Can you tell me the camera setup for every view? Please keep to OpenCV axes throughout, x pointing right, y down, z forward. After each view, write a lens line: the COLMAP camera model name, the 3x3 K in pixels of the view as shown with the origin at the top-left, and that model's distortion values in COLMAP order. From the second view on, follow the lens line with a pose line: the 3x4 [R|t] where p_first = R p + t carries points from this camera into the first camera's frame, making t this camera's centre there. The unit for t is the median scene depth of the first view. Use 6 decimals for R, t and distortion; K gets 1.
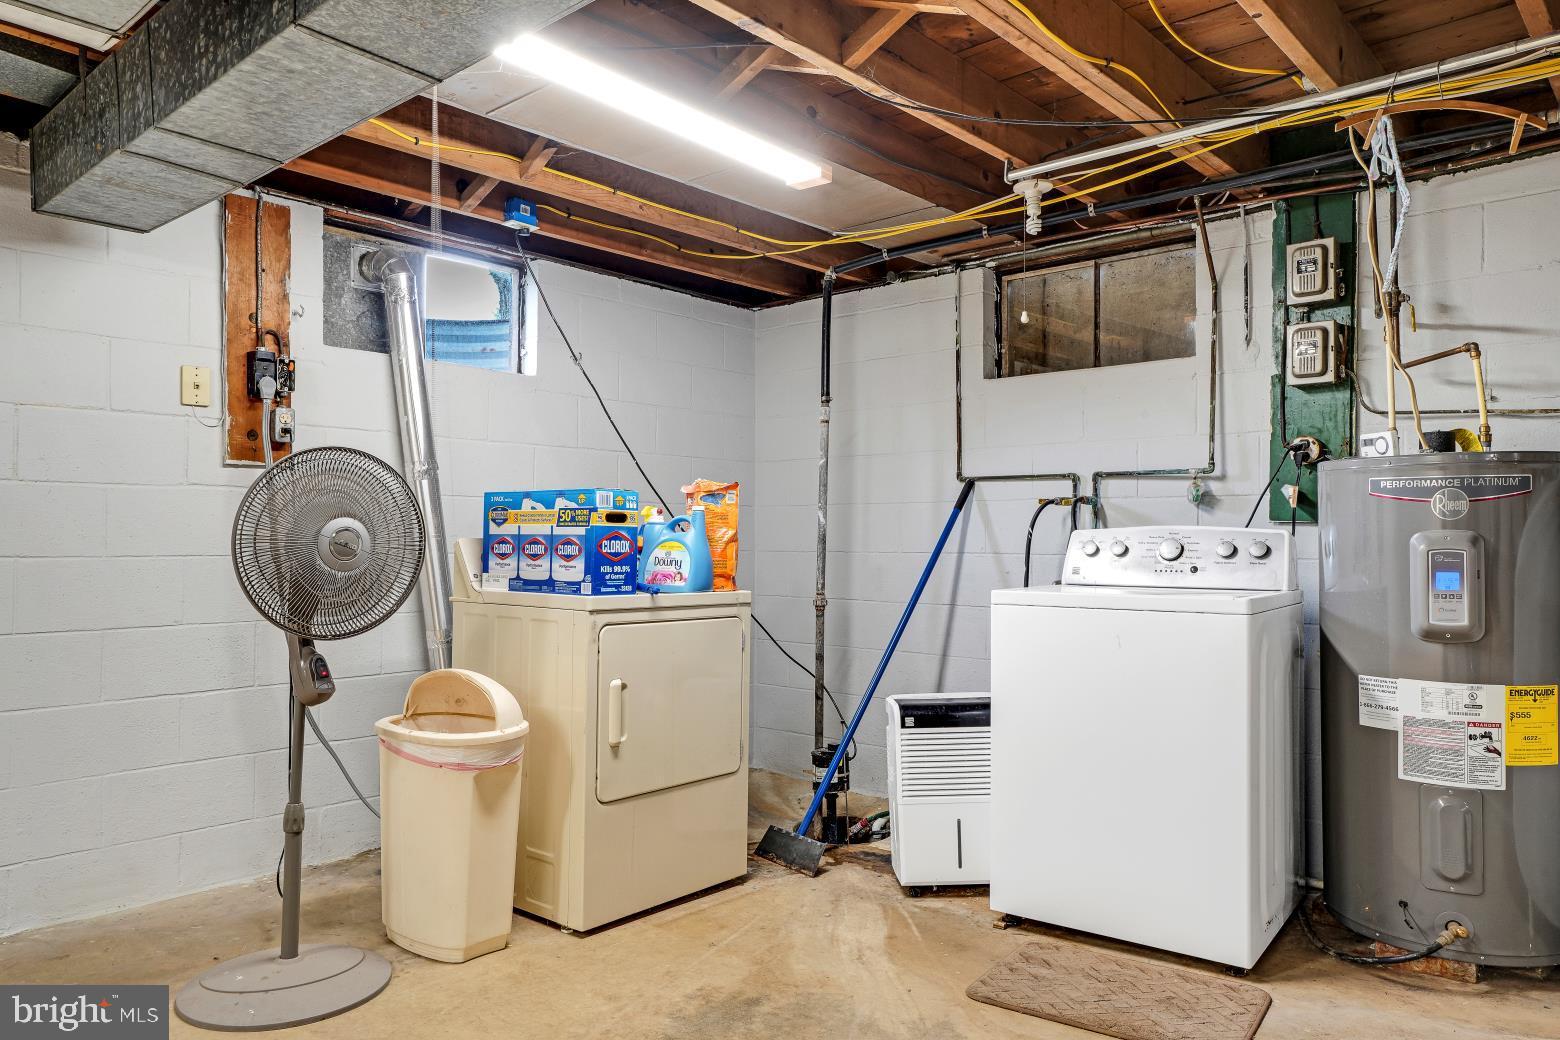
lens RADIAL K [[1056.0, 0, 776.0], [0, 1056.0, 519.4], [0, 0, 1]] dist [0.003351, 0.001827]
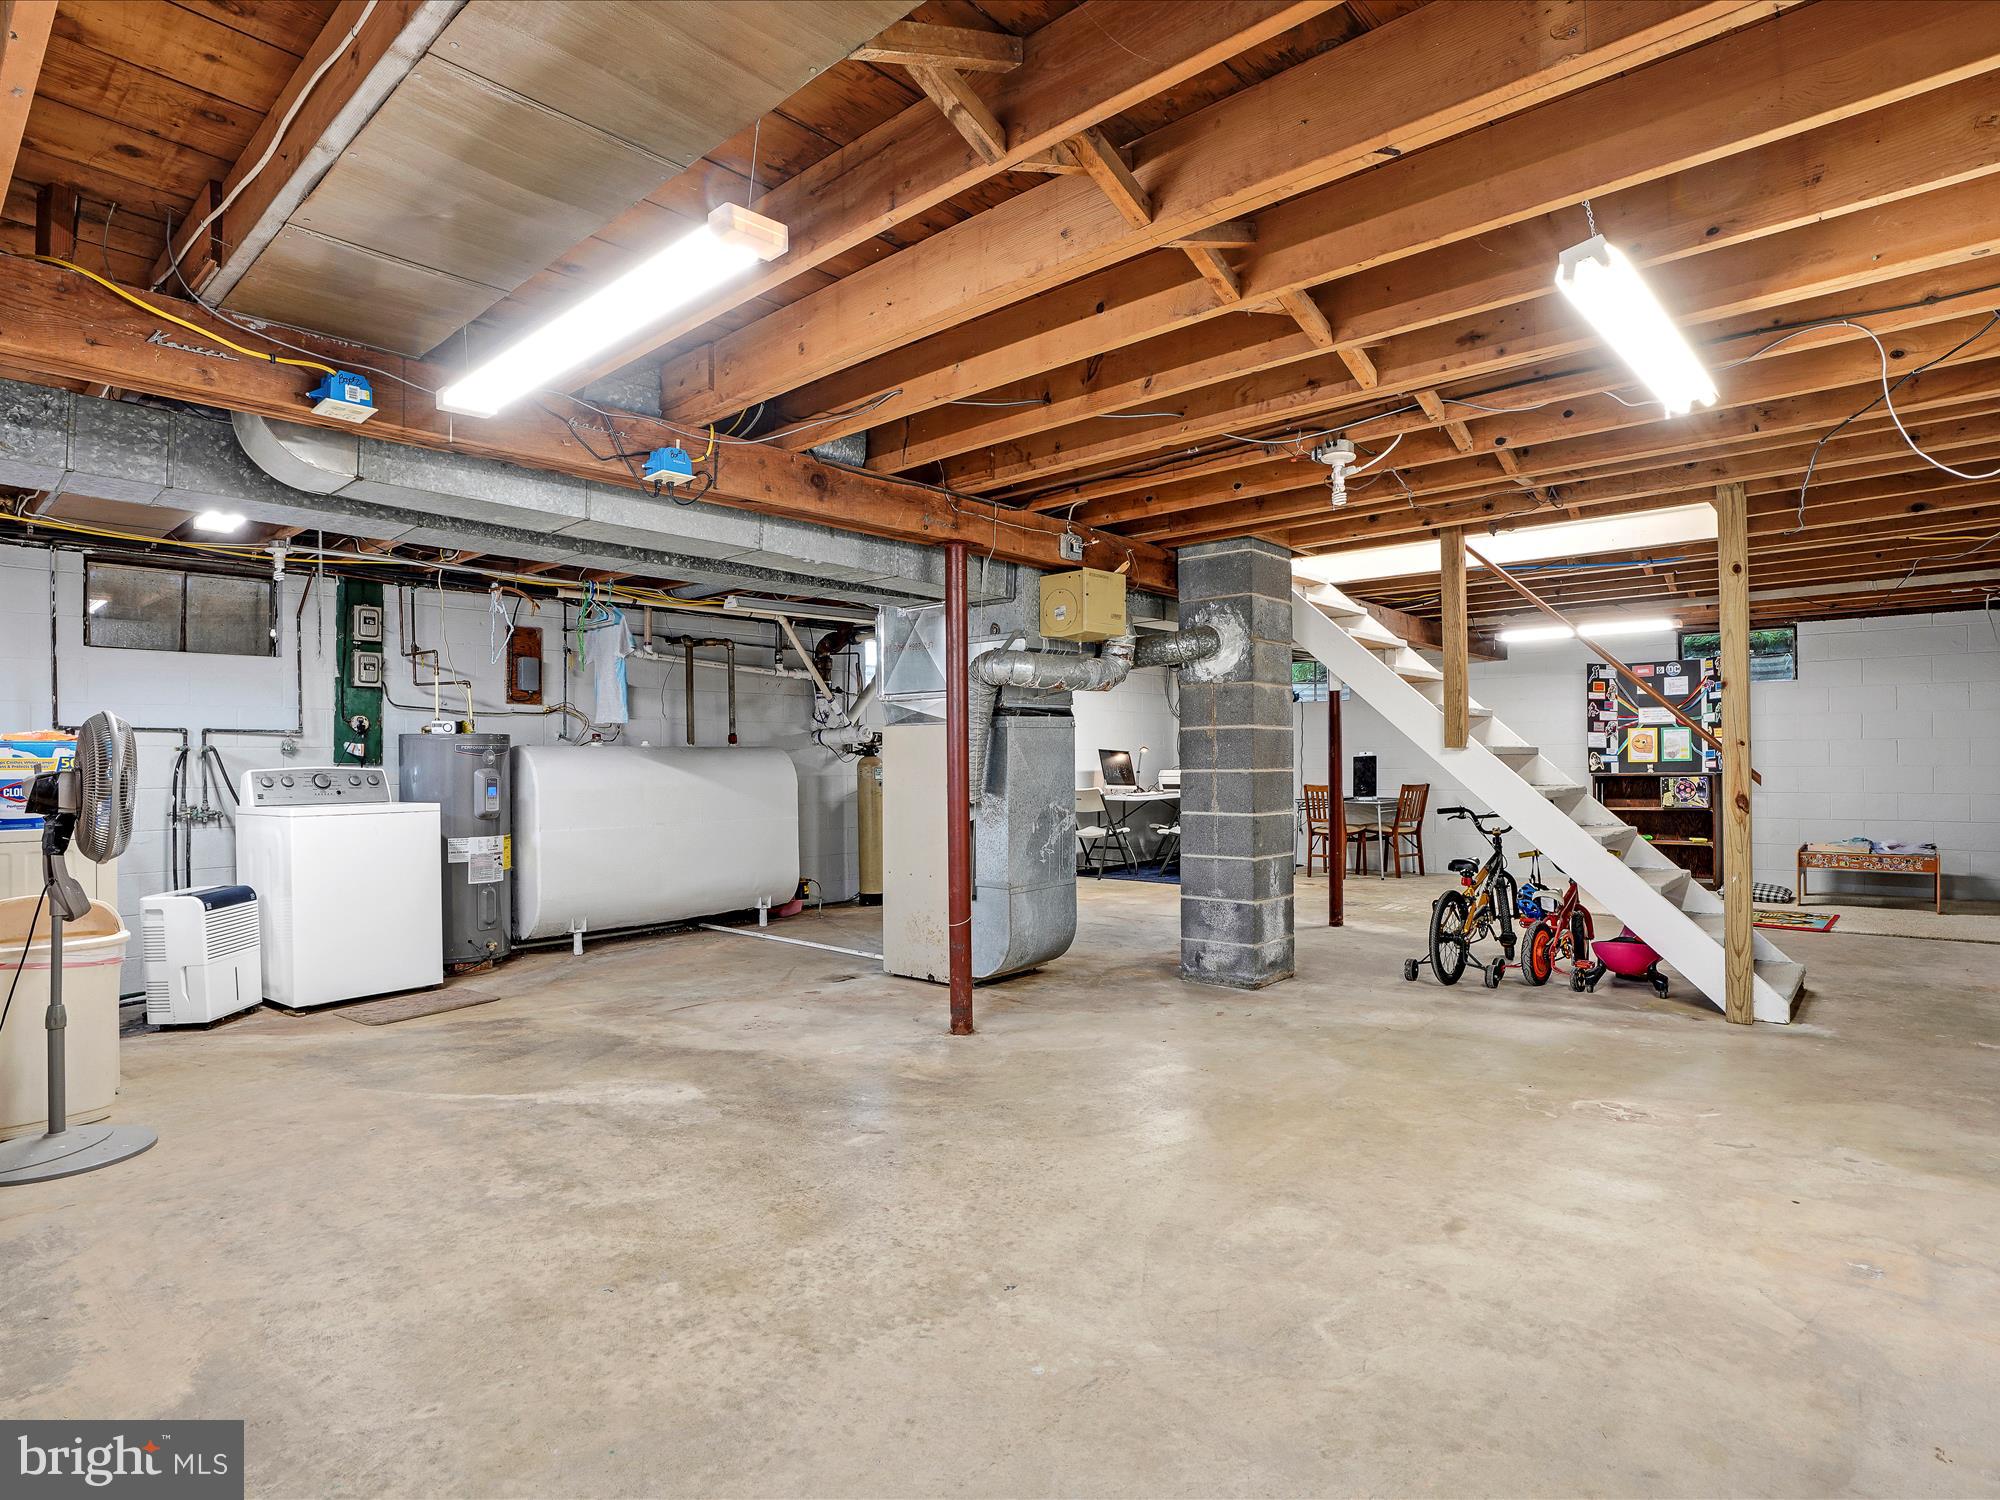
lens RADIAL K [[1067.0, 0, 999.2], [0, 1067.0, 750.2], [0, 0, 1]] dist [-0.061873, 0.022293]
pose [[-0.013120, 0.006543, 0.999893, -1.273925], [-0.007323, 0.999951, -0.006639, -0.017139], [-0.999887, -0.007409, -0.013071, -0.042351]]
